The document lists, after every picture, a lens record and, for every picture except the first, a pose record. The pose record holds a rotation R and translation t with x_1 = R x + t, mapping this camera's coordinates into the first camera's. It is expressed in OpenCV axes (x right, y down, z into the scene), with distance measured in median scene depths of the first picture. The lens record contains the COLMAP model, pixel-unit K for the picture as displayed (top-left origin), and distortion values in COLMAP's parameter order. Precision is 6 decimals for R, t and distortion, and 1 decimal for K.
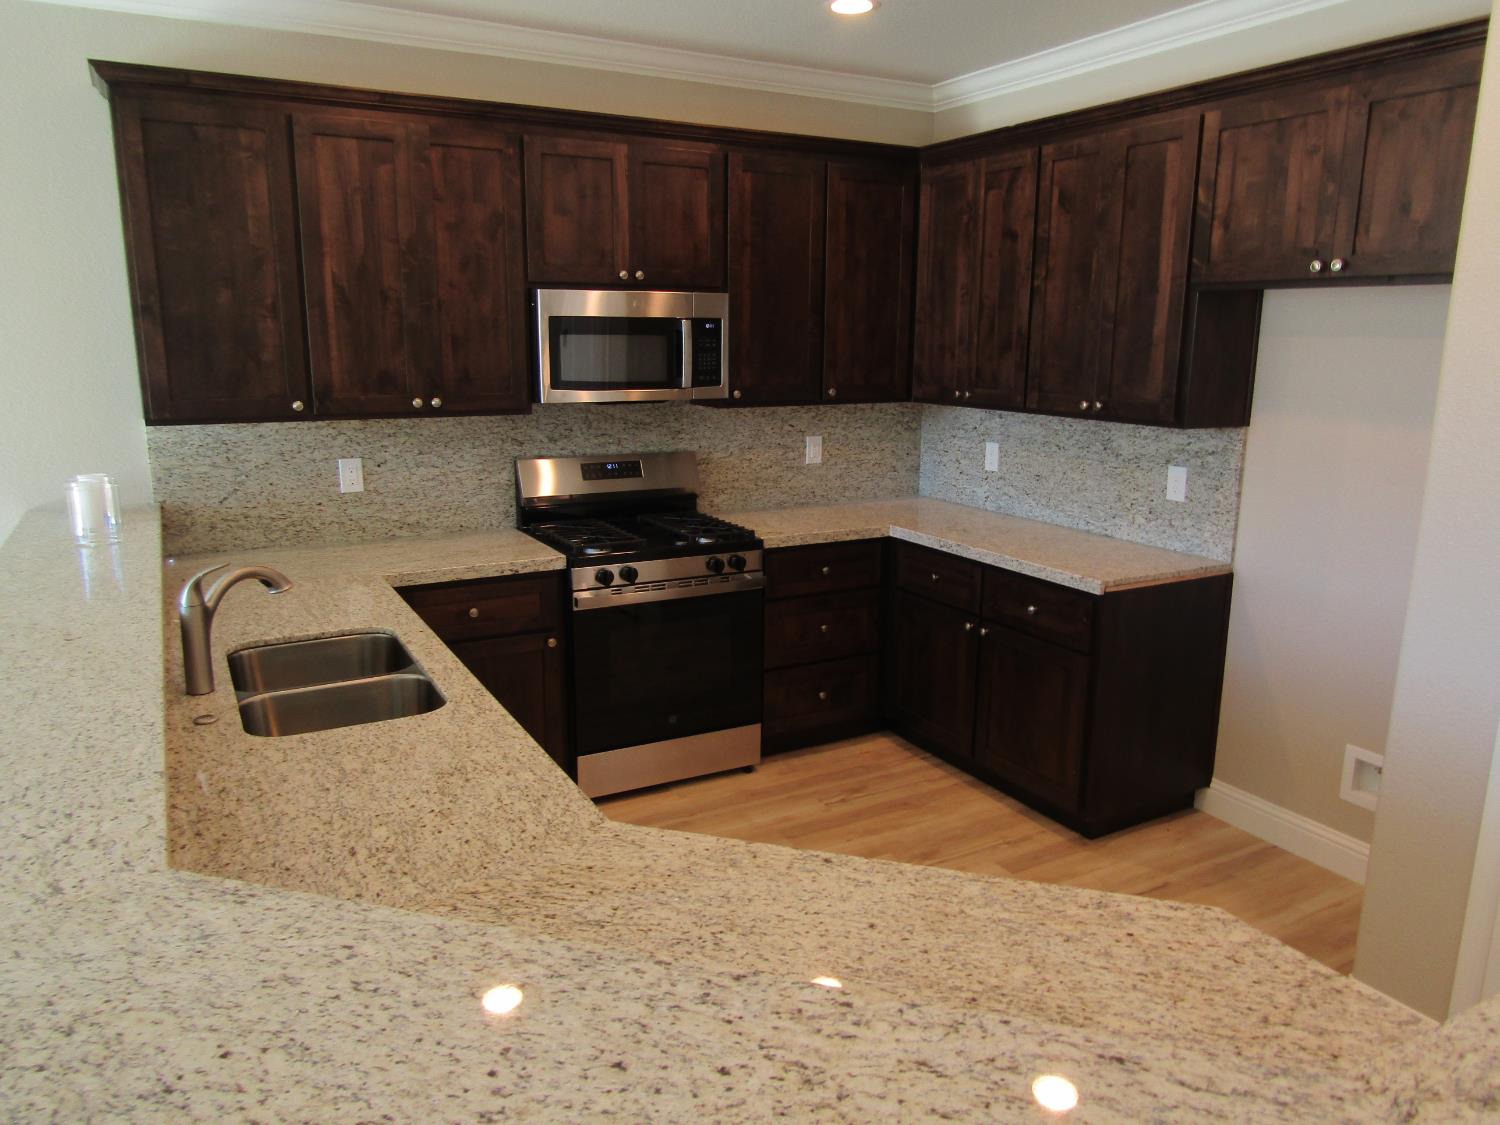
lens RADIAL K [[1070.3, 0, 751.8], [0, 1070.3, 560.9], [0, 0, 1]] dist [-0.009828, 0.006740]
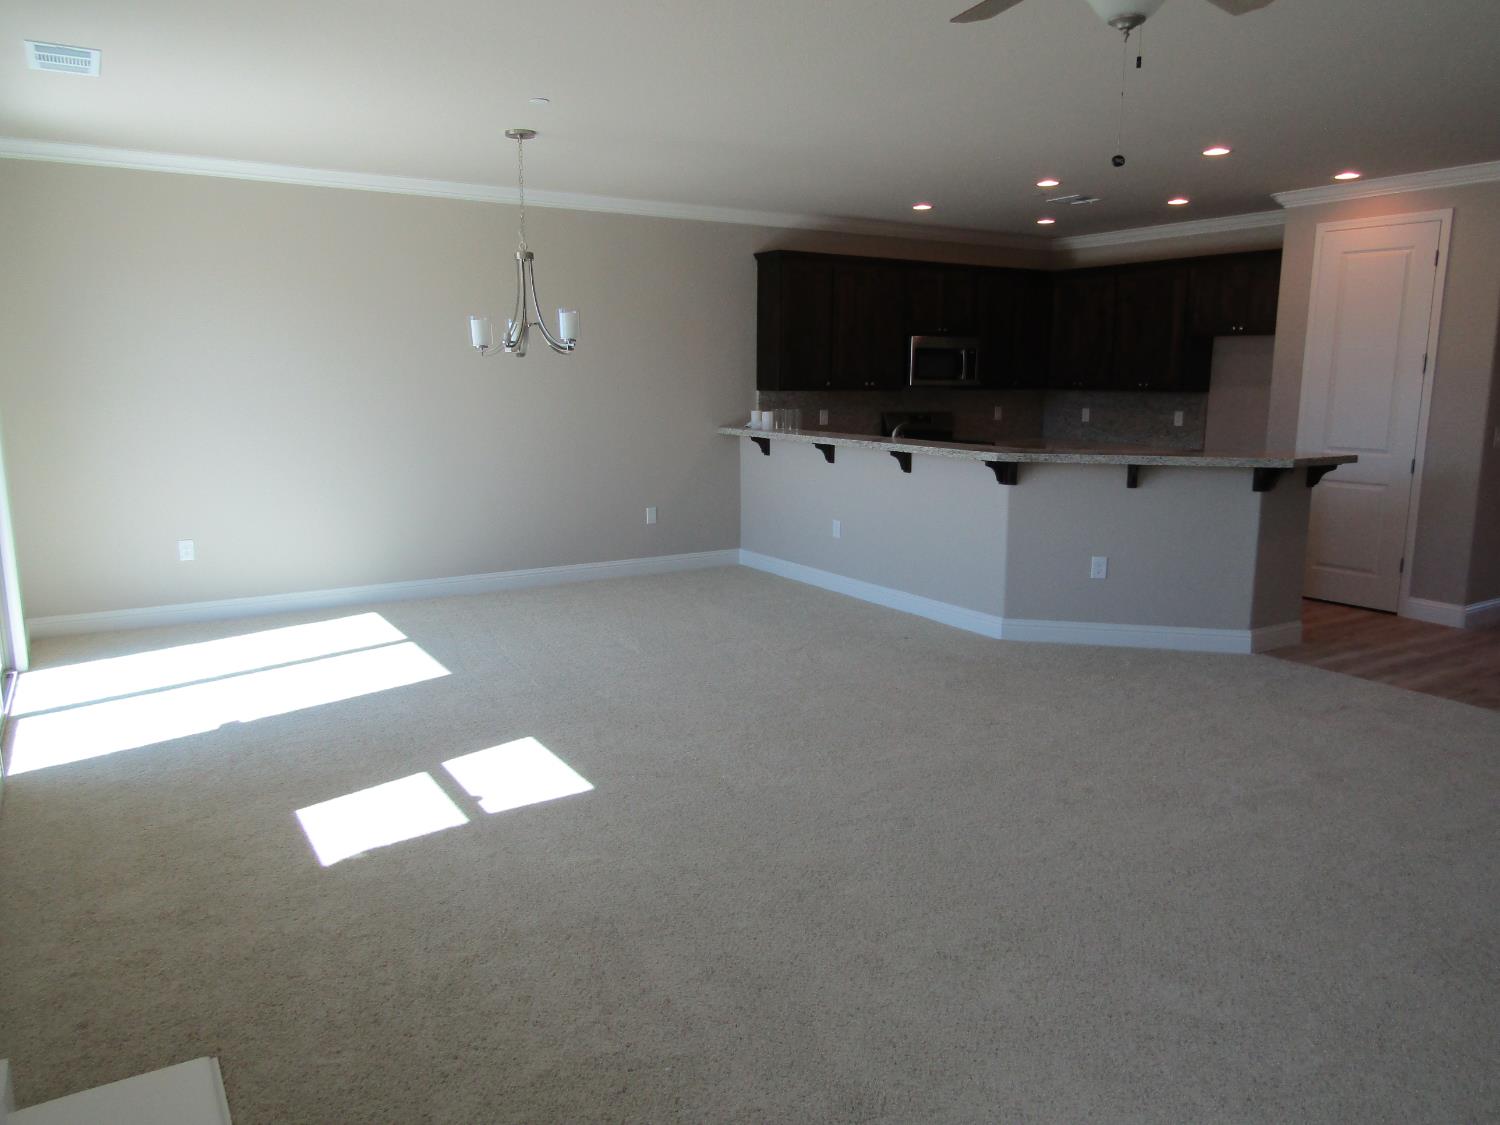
lens RADIAL K [[1070.3, 0, 752.9], [0, 1070.3, 556.2], [0, 0, 1]] dist [-0.009828, 0.006740]
pose [[0.998227, -0.012475, 0.058201, -0.683274], [0.014868, 0.999054, -0.040864, 0.315156], [-0.057636, 0.041657, 0.997468, -1.287389]]
